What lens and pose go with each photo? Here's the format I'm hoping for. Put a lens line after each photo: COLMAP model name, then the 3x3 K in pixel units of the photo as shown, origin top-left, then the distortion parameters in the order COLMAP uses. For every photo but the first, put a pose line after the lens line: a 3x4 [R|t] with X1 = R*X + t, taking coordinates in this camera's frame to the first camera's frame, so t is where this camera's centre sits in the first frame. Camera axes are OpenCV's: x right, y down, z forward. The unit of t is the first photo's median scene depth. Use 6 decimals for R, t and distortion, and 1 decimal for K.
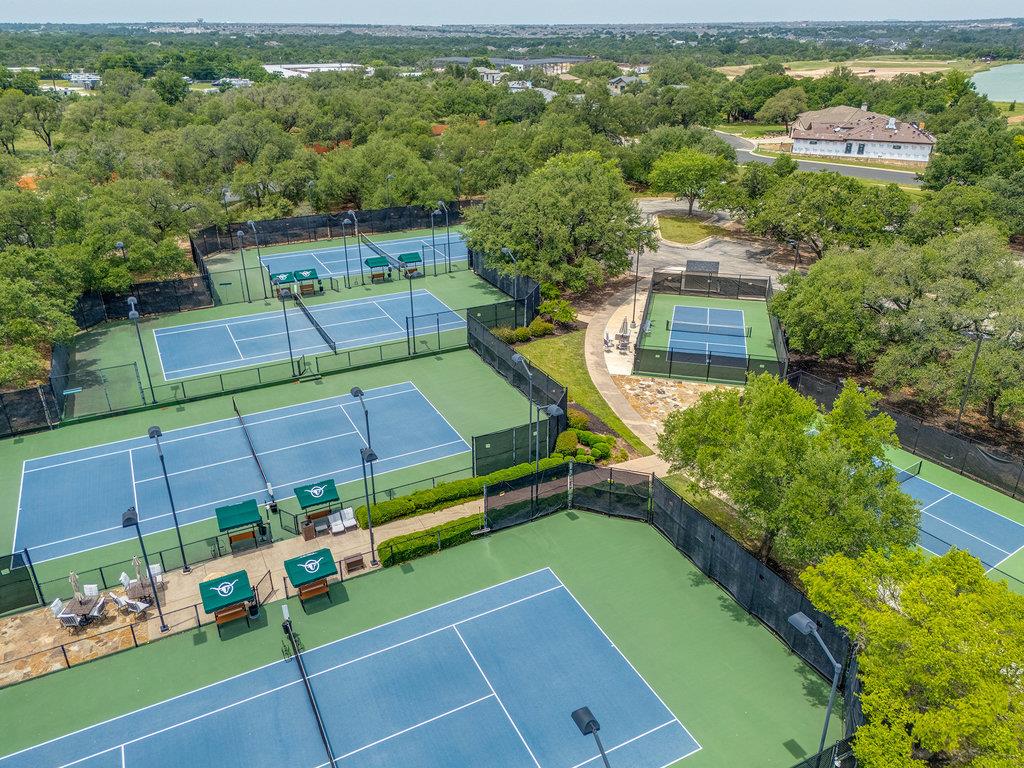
lens RADIAL K [[763.1, 0, 514.6], [0, 763.1, 381.6], [0, 0, 1]] dist [0.060891, -0.022838]
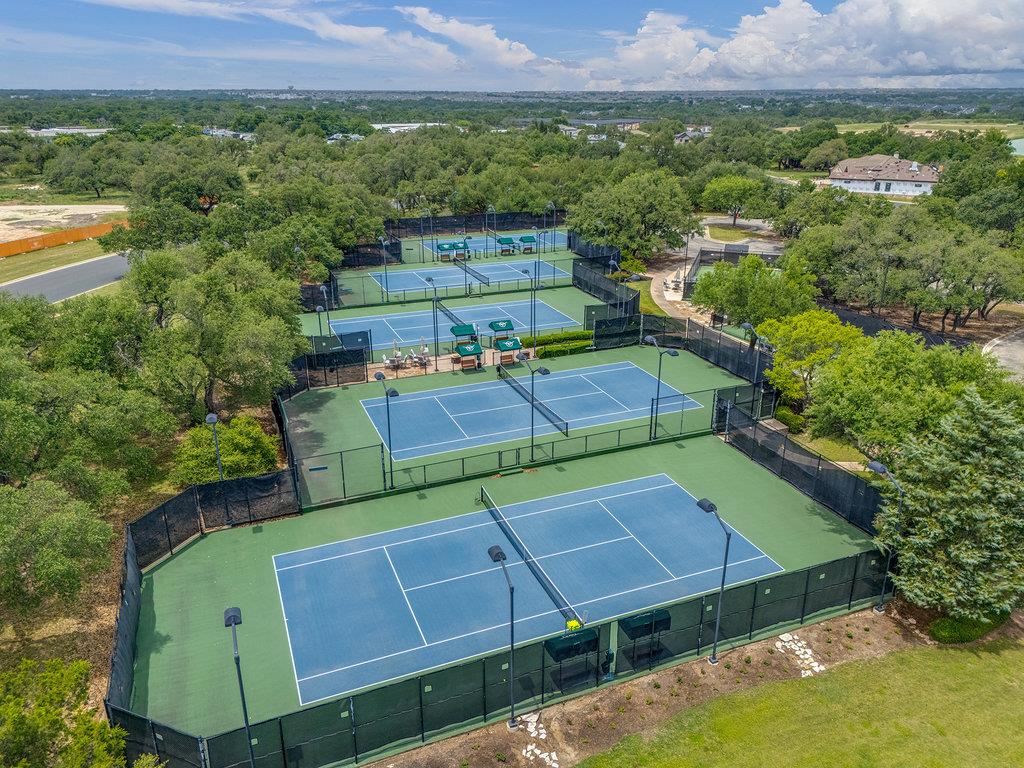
lens RADIAL K [[763.1, 0, 512.9], [0, 763.1, 386.0], [0, 0, 1]] dist [0.060891, -0.022838]
pose [[0.996275, 0.033867, -0.079306, -0.028117], [-0.039135, 0.997062, -0.065841, 0.138828], [0.076843, 0.068700, 0.994674, -0.273290]]
